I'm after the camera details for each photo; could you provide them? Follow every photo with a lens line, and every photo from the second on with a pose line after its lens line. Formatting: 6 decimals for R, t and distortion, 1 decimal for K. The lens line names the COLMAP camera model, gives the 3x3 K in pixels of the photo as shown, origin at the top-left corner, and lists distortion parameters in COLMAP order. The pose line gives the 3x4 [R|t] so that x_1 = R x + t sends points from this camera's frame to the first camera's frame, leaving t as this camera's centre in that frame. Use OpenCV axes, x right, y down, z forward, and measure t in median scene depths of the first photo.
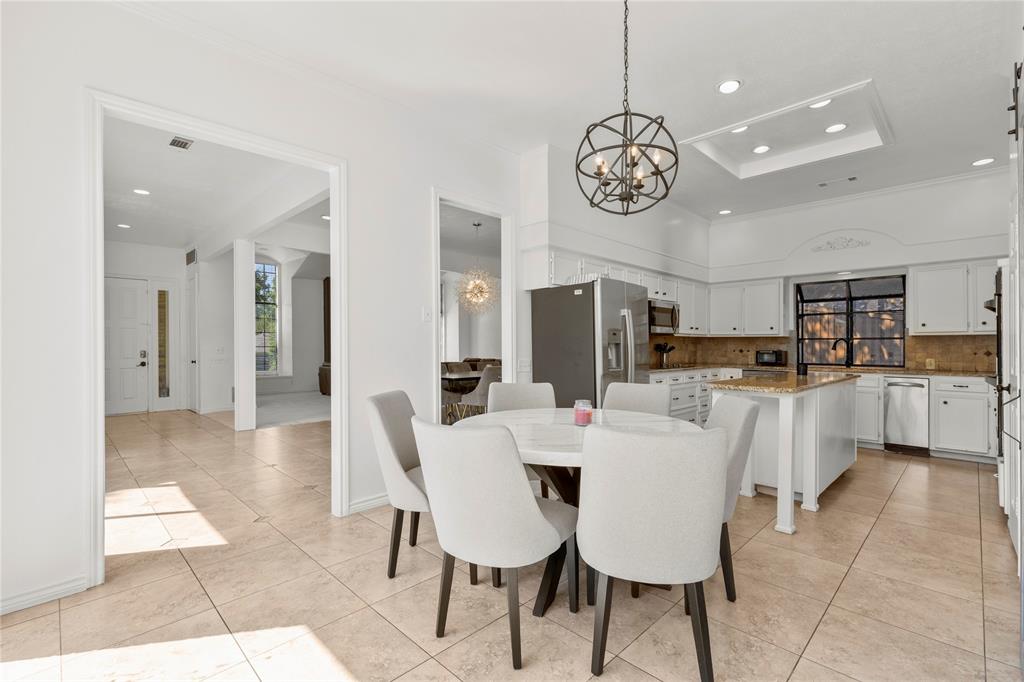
lens RADIAL K [[460.3, 0, 511.2], [0, 460.3, 347.8], [0, 0, 1]] dist [0.020514, 0.000285]
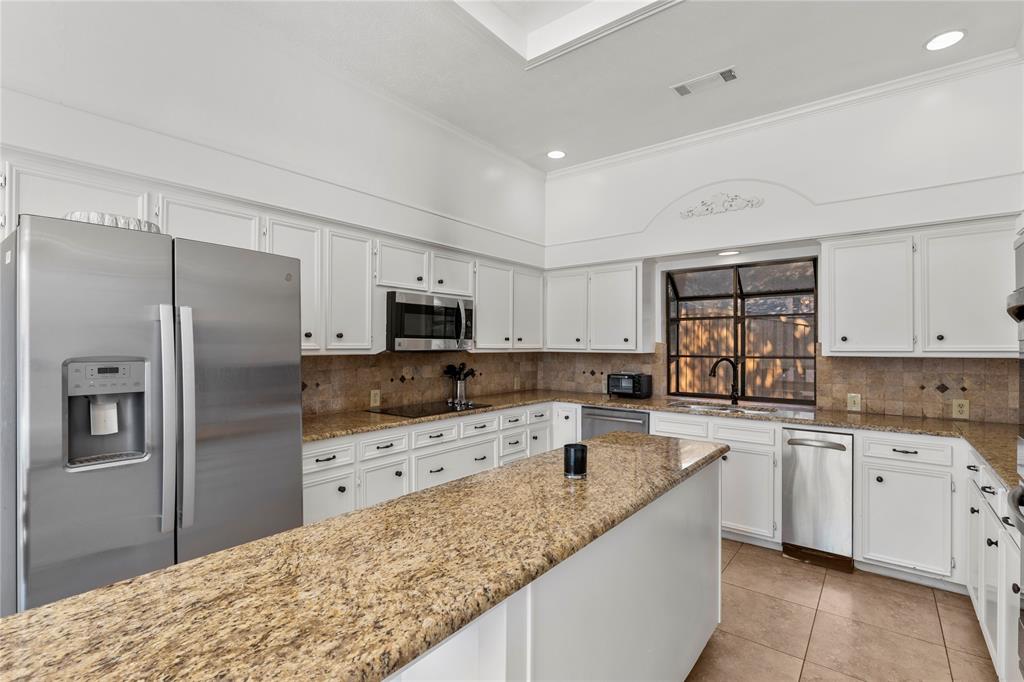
lens RADIAL K [[460.3, 0, 511.2], [0, 460.3, 347.8], [0, 0, 1]] dist [0.020514, 0.000285]
pose [[0.994431, 0.001553, 0.105380, 0.343609], [-0.001661, 0.999998, 0.000942, -0.032755], [-0.105379, -0.001112, 0.994432, 0.393639]]
